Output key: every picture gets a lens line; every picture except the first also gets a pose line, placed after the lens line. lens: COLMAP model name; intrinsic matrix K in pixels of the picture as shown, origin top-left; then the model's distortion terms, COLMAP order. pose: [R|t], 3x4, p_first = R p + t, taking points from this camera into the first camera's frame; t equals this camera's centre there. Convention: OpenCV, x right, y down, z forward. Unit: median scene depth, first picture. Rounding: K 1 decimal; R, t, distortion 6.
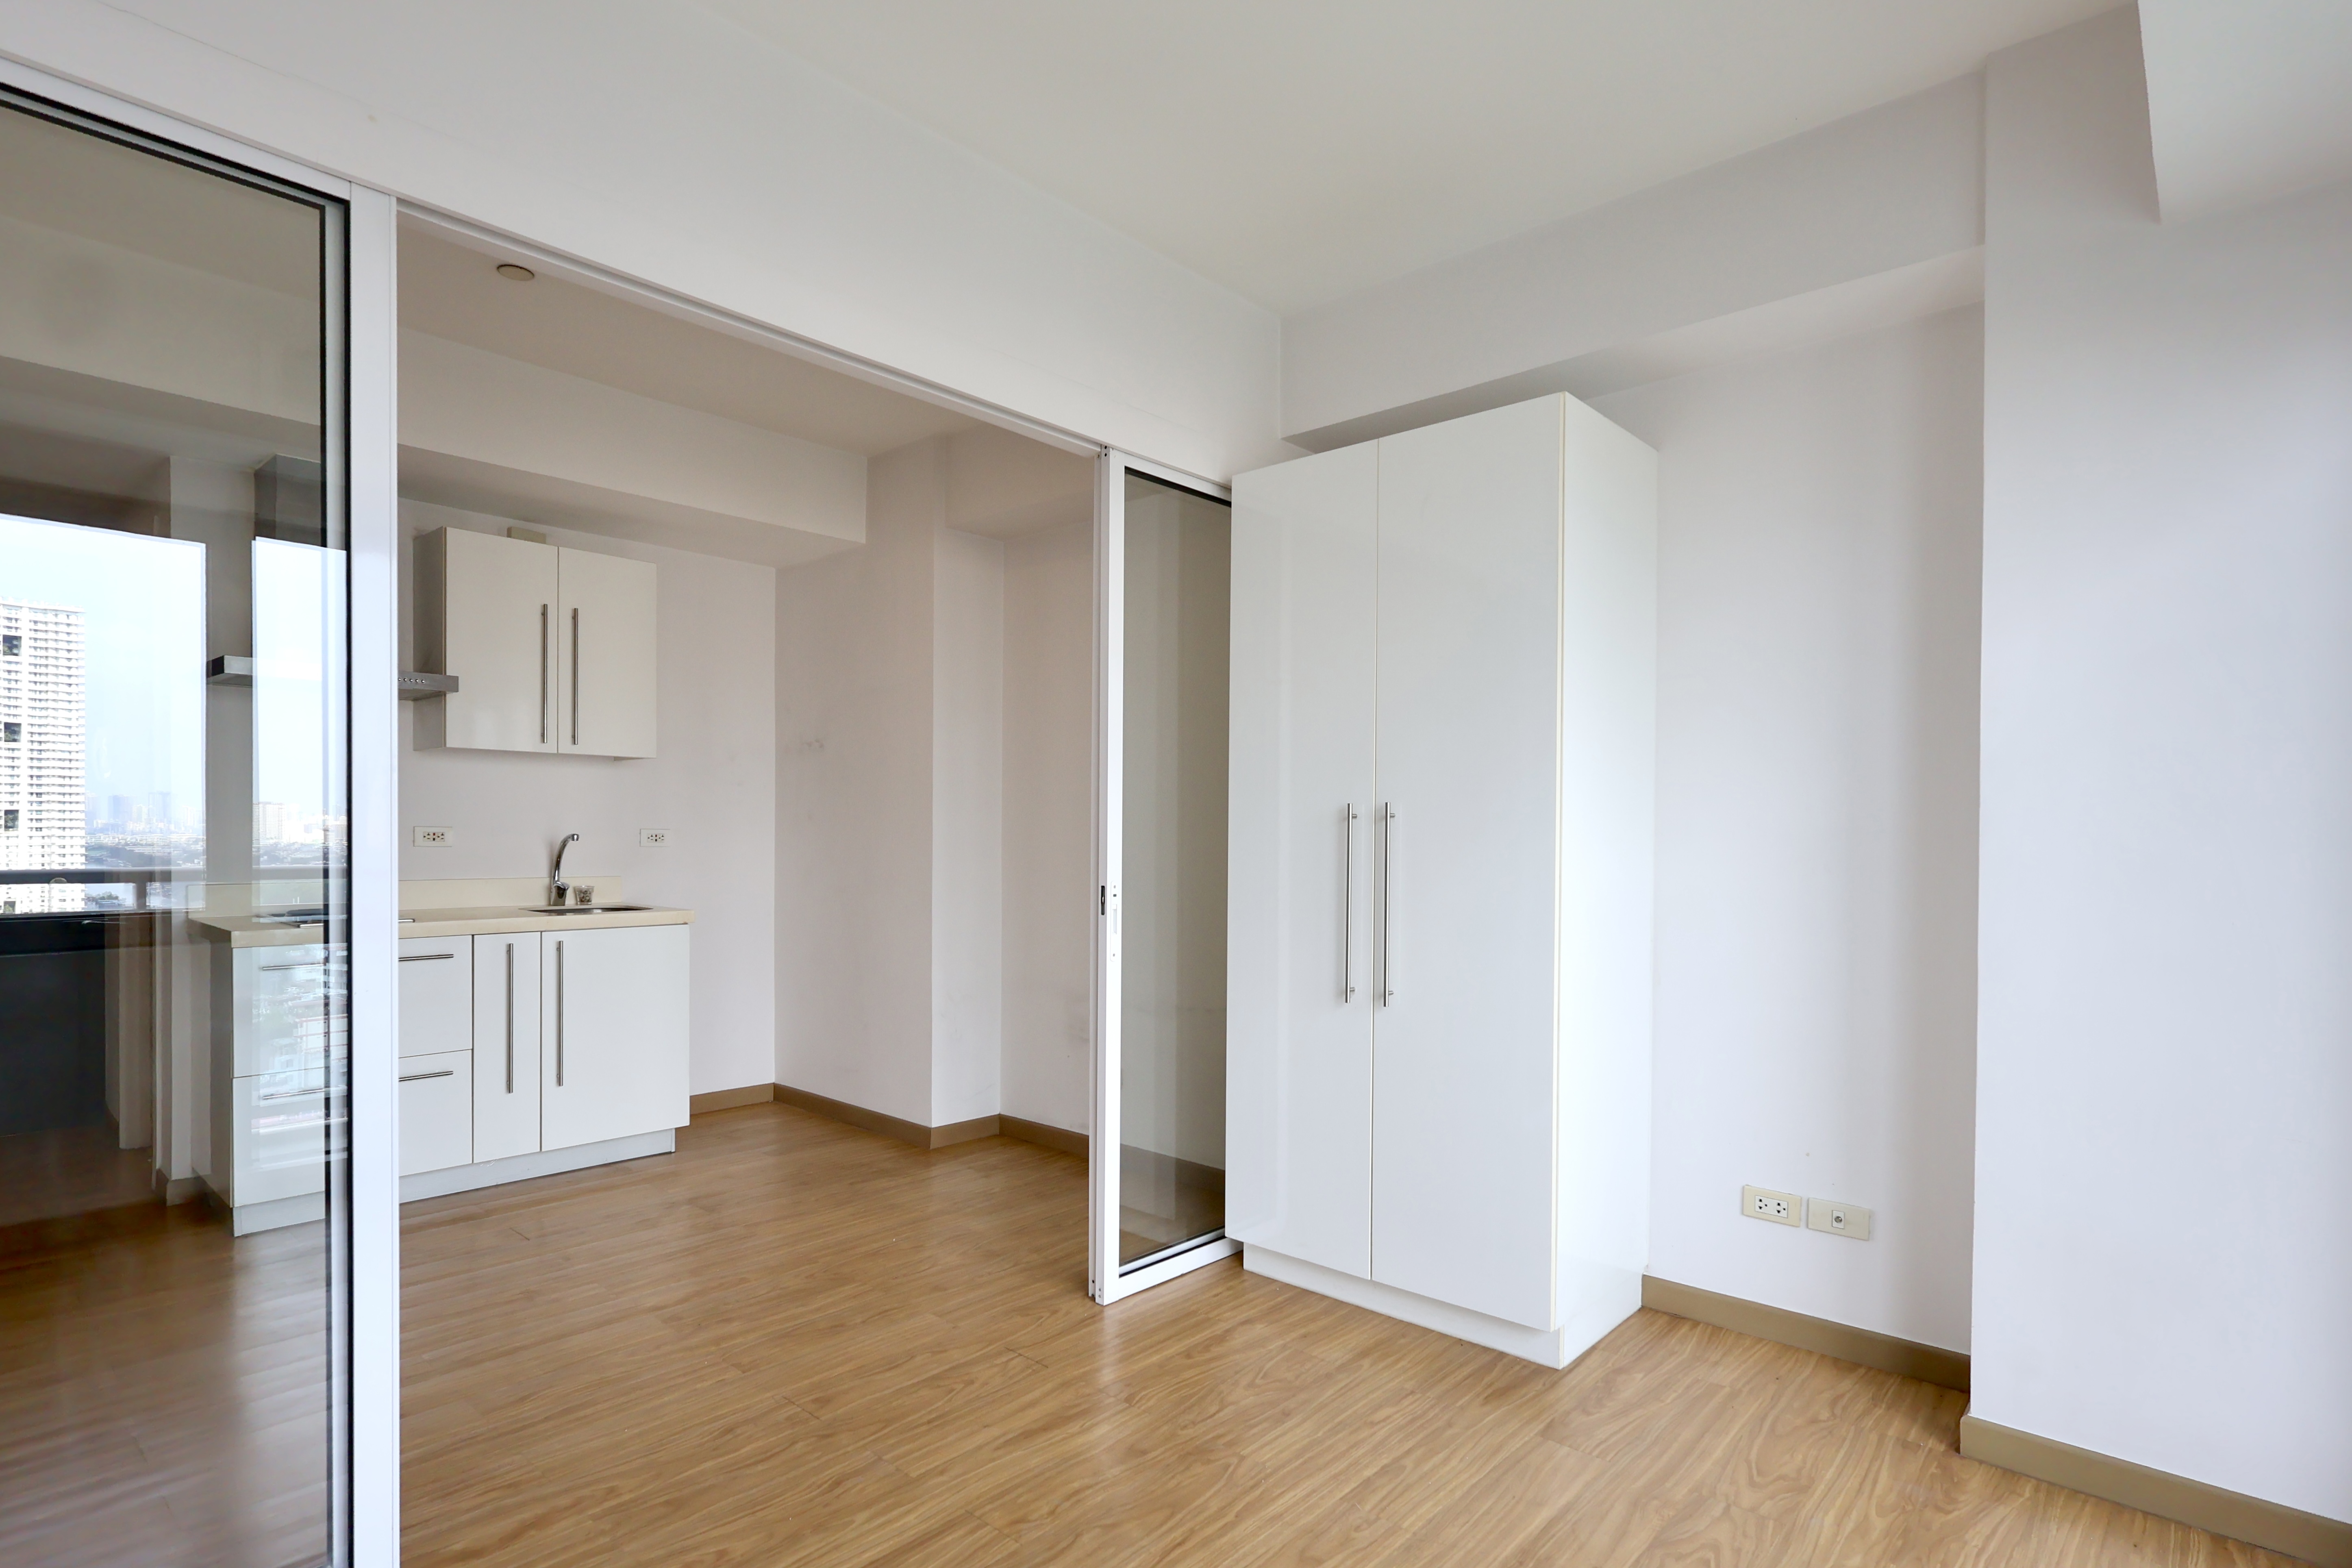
lens RADIAL K [[1185.0, 0, 1174.3], [0, 1185.0, 854.8], [0, 0, 1]] dist [-0.004239, 0.000275]
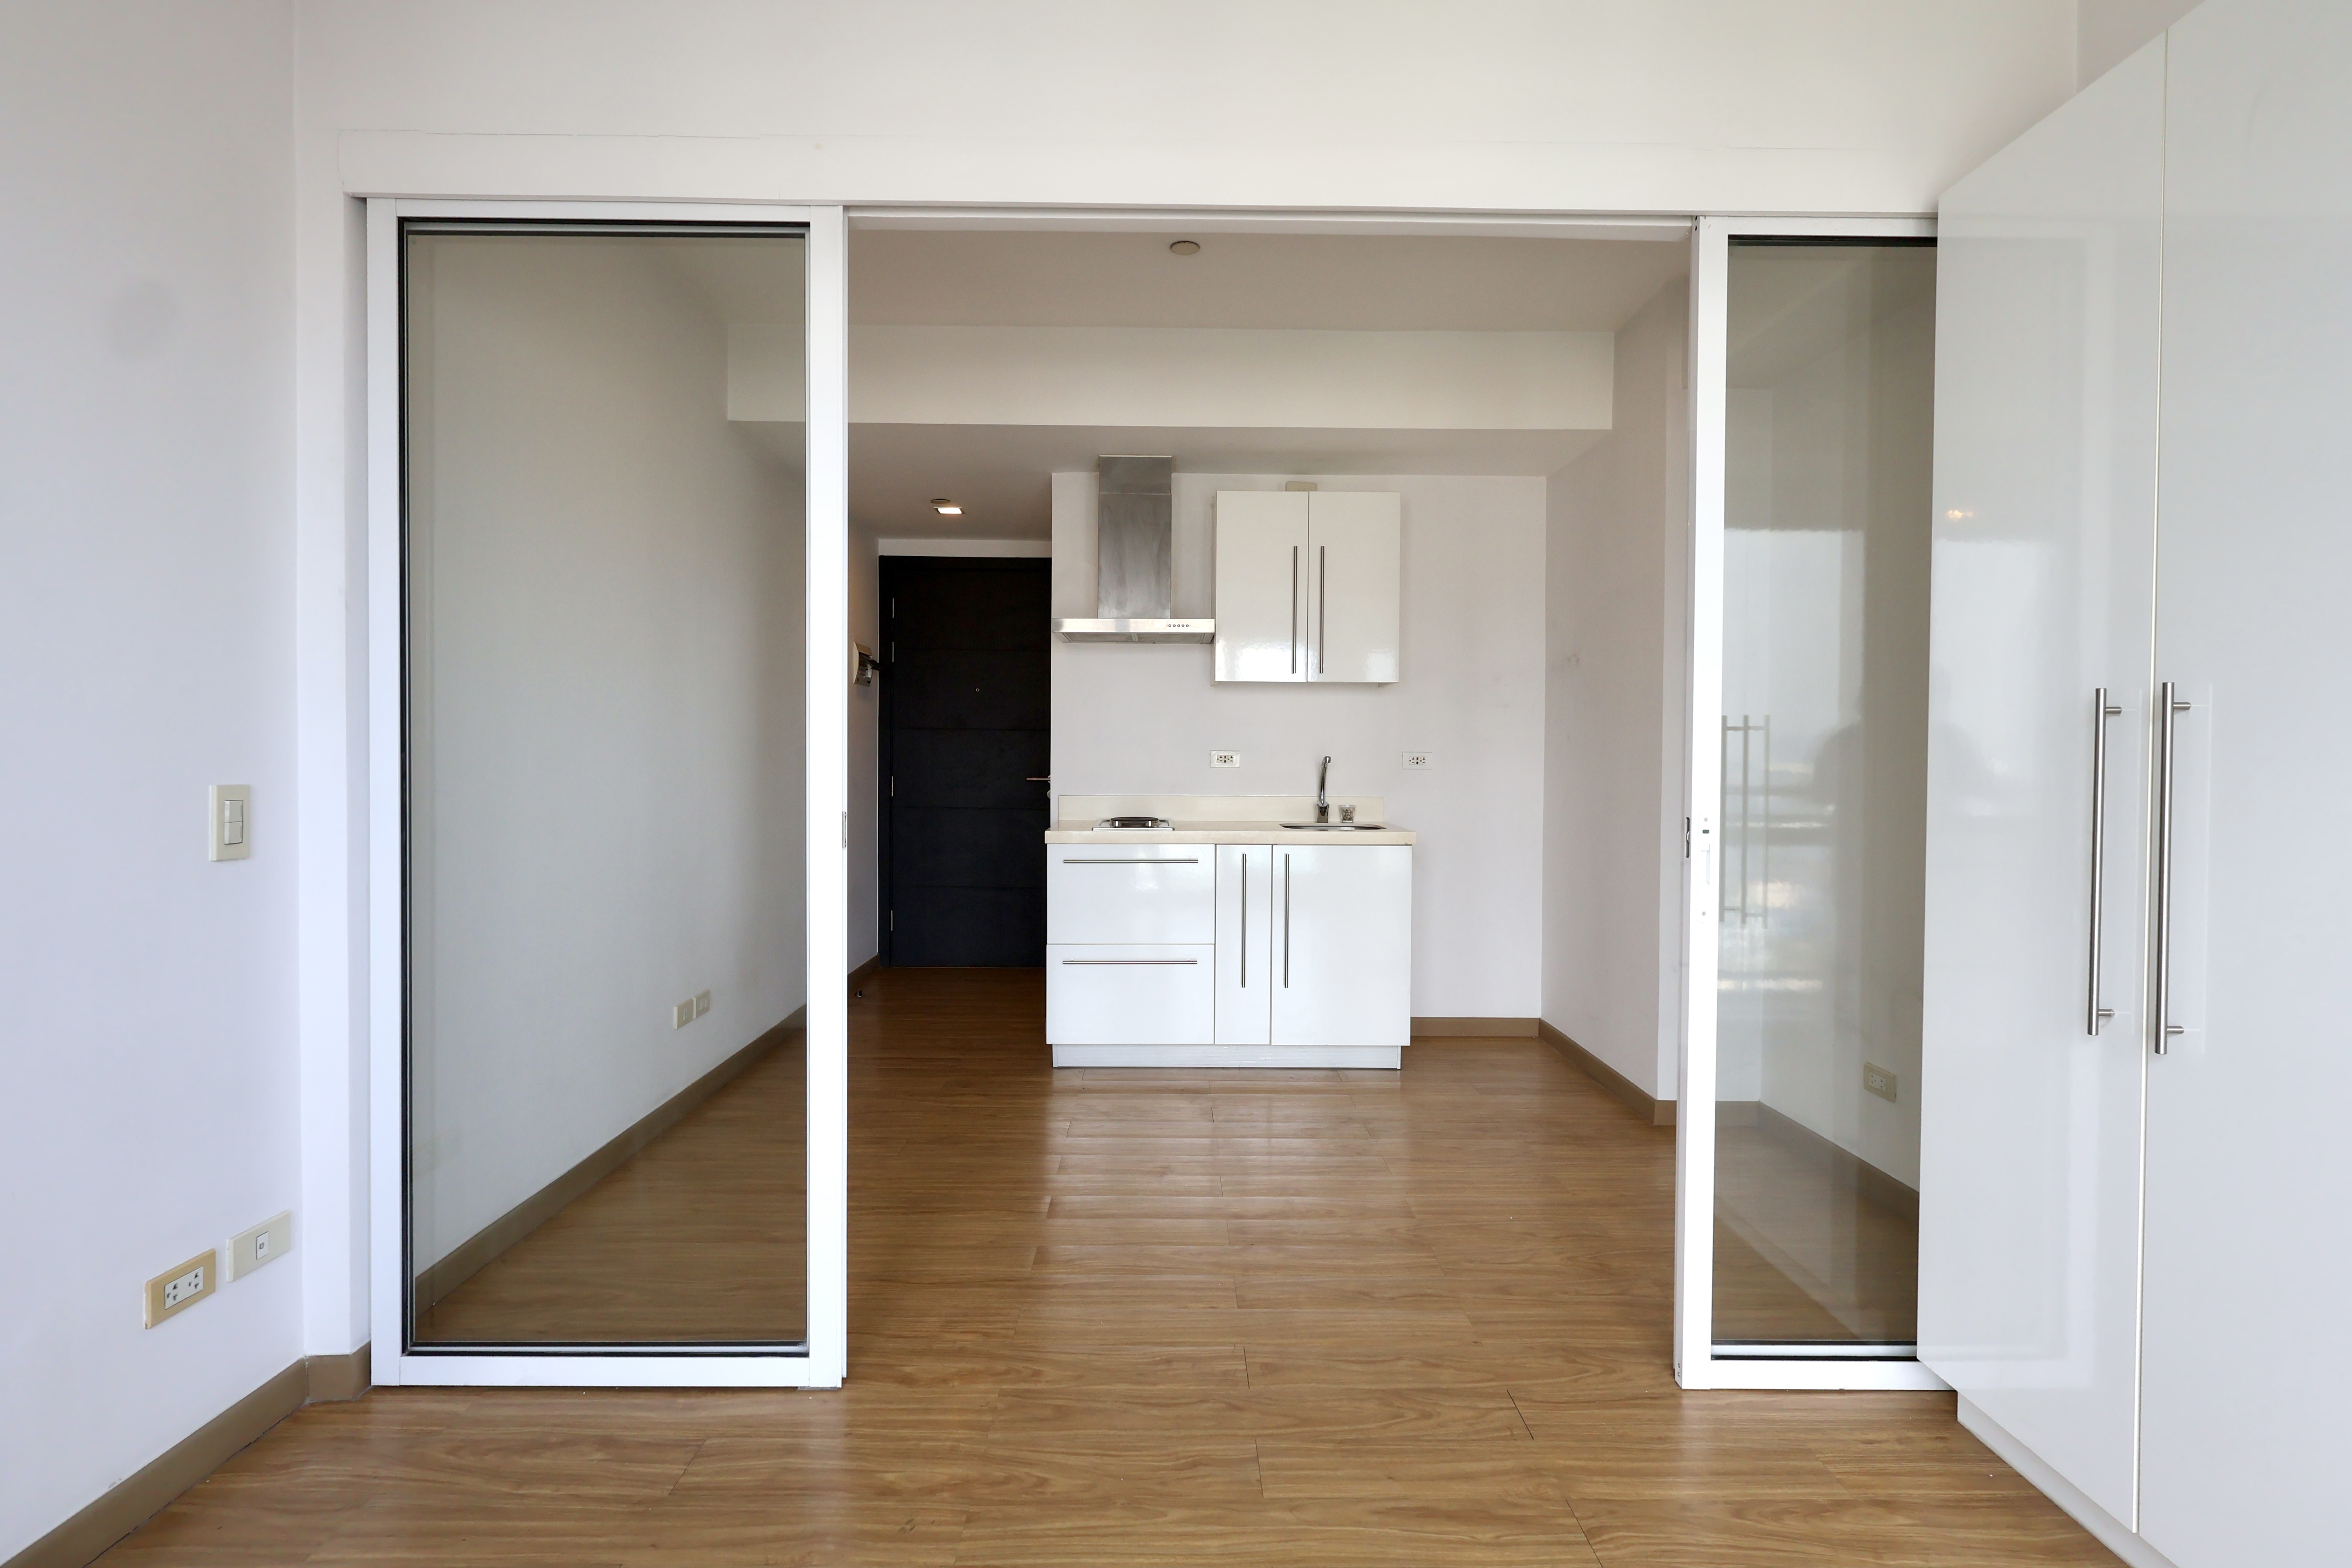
lens RADIAL K [[1144.6, 0, 1172.2], [0, 1144.6, 780.5], [0, 0, 1]] dist [-0.006572, 0.000579]
pose [[0.674209, 0.010987, -0.738459, 0.245346], [-0.014038, 0.999899, 0.002060, 0.006045], [0.738407, 0.008977, 0.674295, 0.285854]]
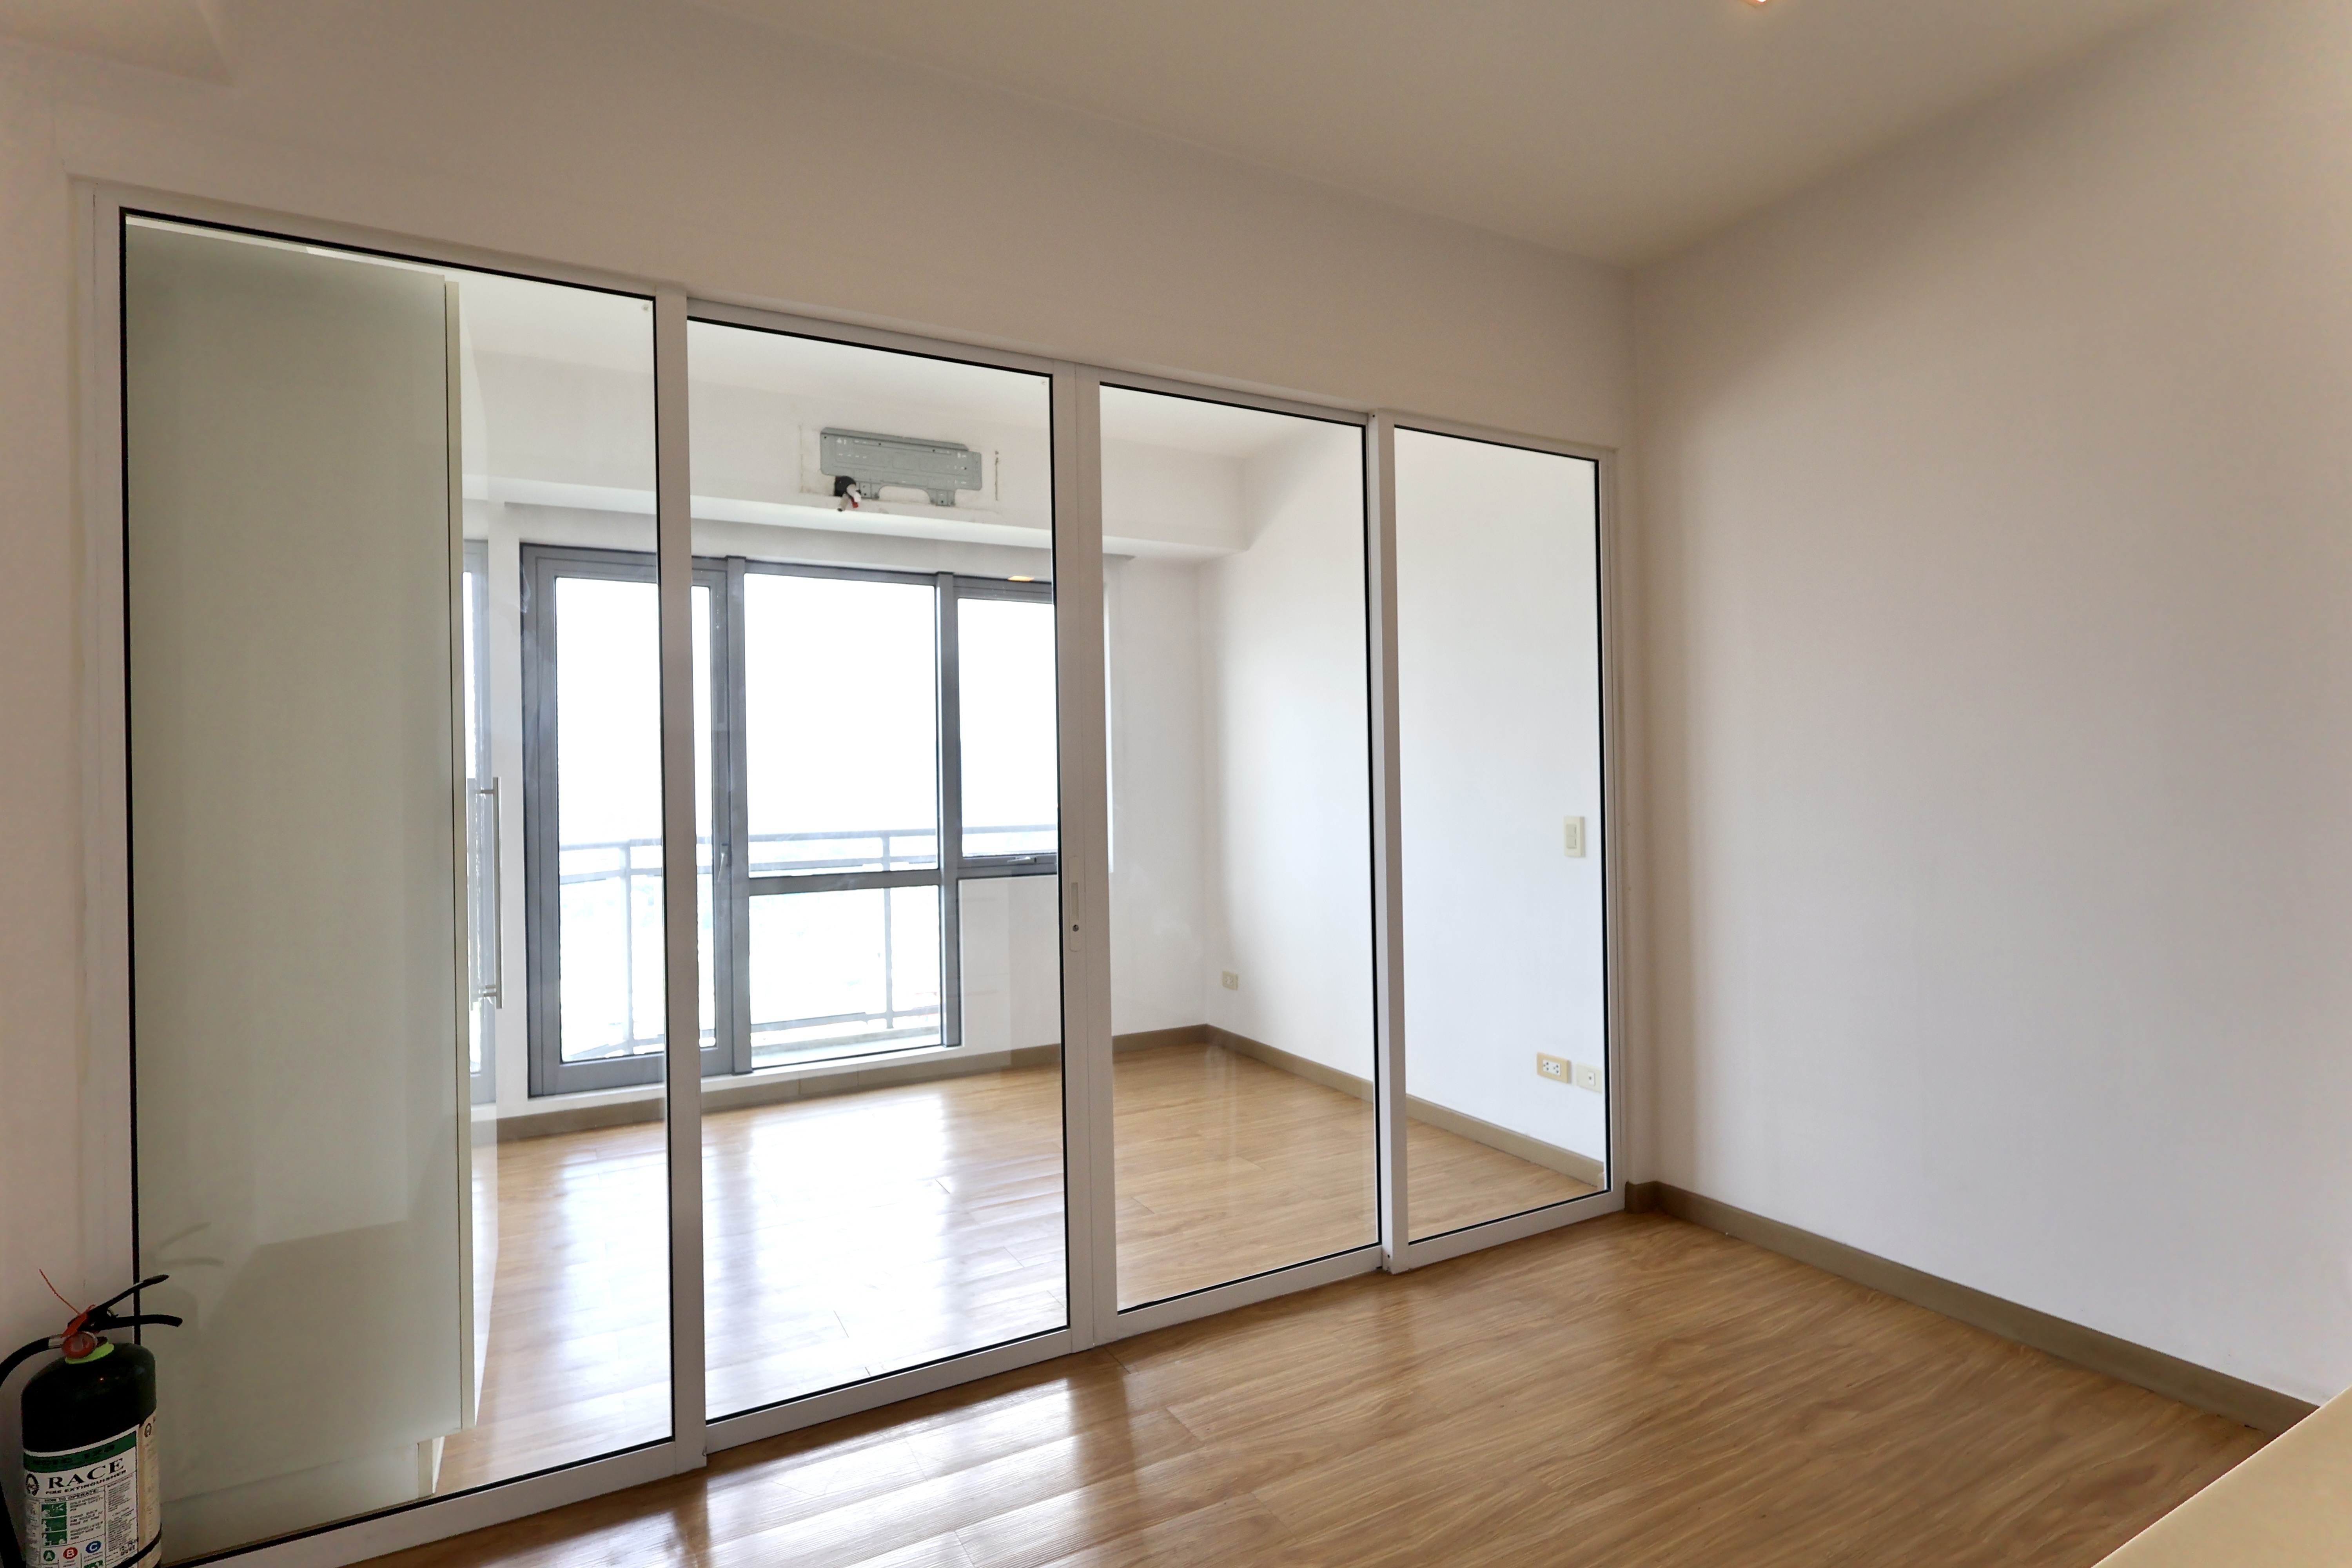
lens RADIAL K [[1144.6, 0, 1172.2], [0, 1144.6, 780.5], [0, 0, 1]] dist [-0.006572, 0.000579]
pose [[-0.942917, 0.011086, 0.332844, -0.574157], [0.015980, 0.999801, 0.011971, -0.041750], [-0.332645, 0.016606, -0.942906, 1.569988]]
